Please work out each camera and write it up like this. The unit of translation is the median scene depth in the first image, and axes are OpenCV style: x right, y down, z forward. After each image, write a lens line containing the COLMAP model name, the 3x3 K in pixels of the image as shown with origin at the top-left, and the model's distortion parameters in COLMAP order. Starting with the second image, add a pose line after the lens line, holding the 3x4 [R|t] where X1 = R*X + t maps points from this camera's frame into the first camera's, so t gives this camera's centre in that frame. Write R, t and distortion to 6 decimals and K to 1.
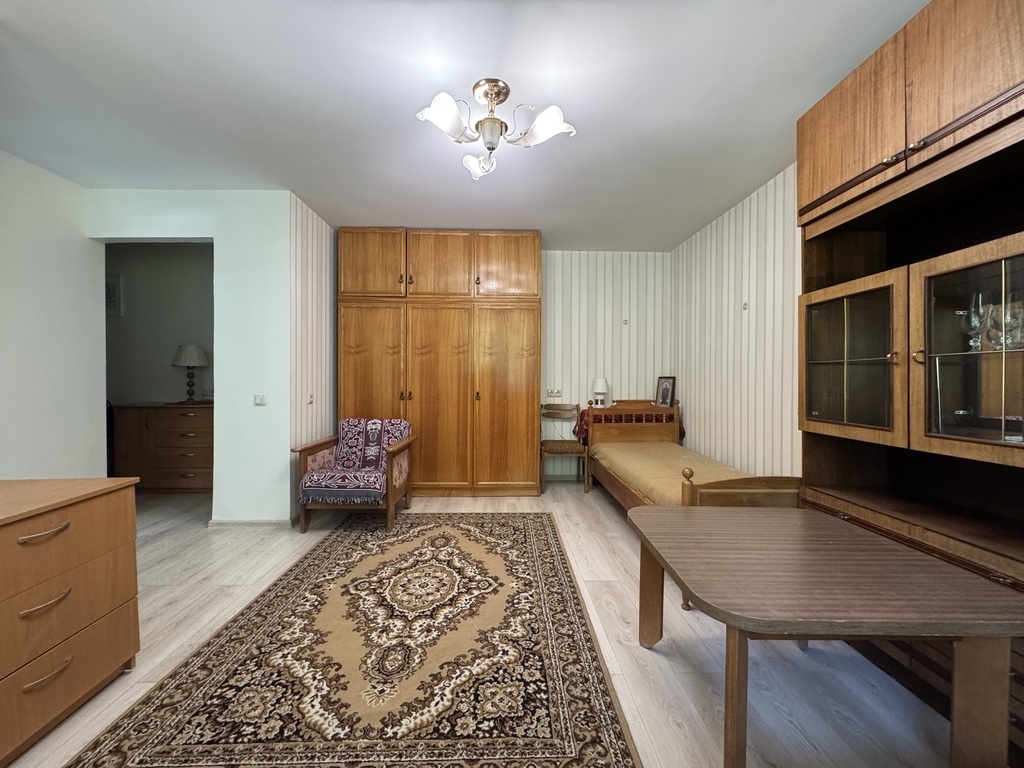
lens RADIAL K [[406.9, 0, 508.9], [0, 406.9, 381.6], [0, 0, 1]] dist [-0.002495, -0.000535]
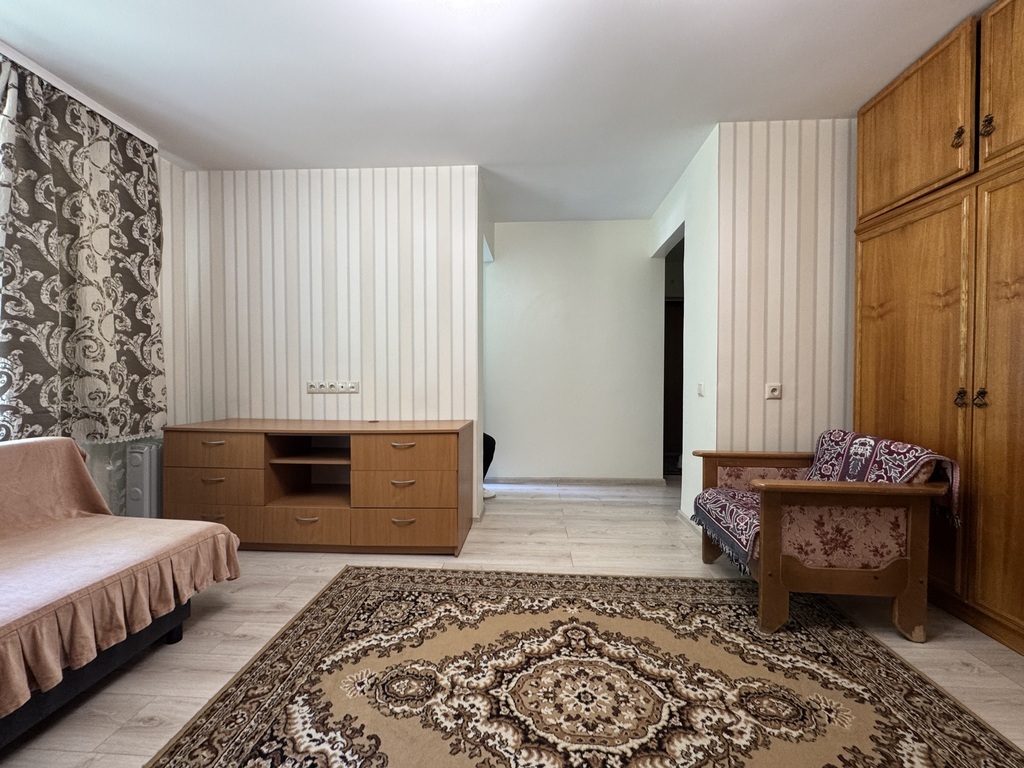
lens RADIAL K [[406.9, 0, 512.4], [0, 406.9, 383.0], [0, 0, 1]] dist [-0.002495, -0.000535]
pose [[-0.080190, 0.016750, -0.996639, 0.434979], [-0.010001, 0.999795, 0.017608, 0.030778], [0.996729, 0.011380, -0.080006, 1.045884]]
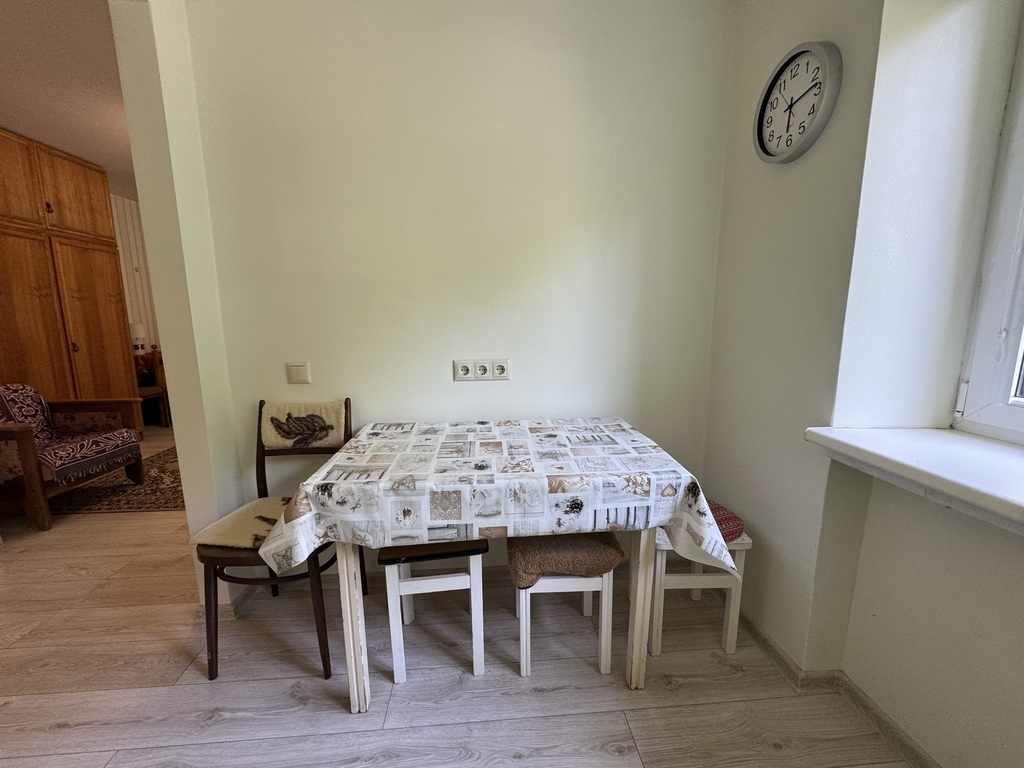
lens RADIAL K [[406.9, 0, 512.5], [0, 406.9, 384.7], [0, 0, 1]] dist [-0.002495, -0.000535]
pose [[-0.051016, -0.166654, 0.984695, -1.933065], [0.015546, 0.985727, 0.167634, -0.031928], [-0.998577, 0.023860, -0.047697, 0.201588]]
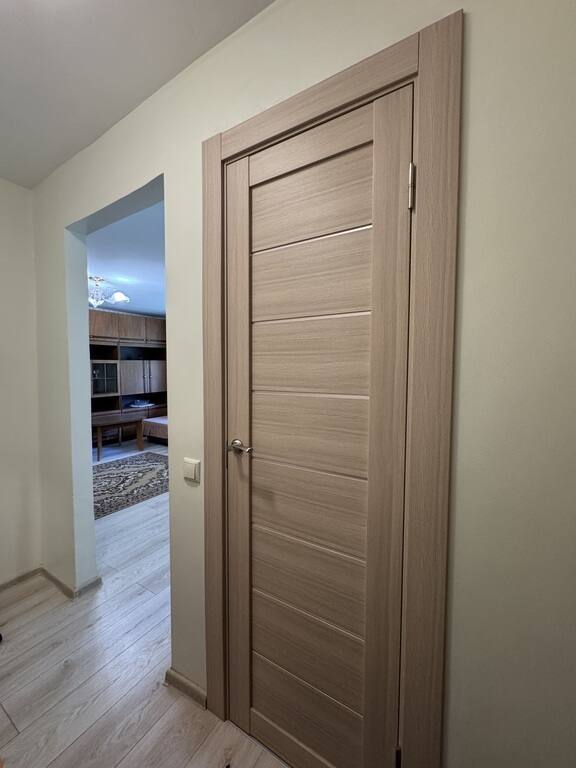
lens RADIAL K [[305.2, 0, 294.5], [0, 305.2, 385.5], [0, 0, 1]] dist [-0.002495, -0.000535]
pose [[-0.850044, -0.037155, 0.525400, -2.195943], [-0.005330, 0.998065, 0.061957, -0.162874], [-0.526685, 0.049866, -0.848596, 2.040205]]
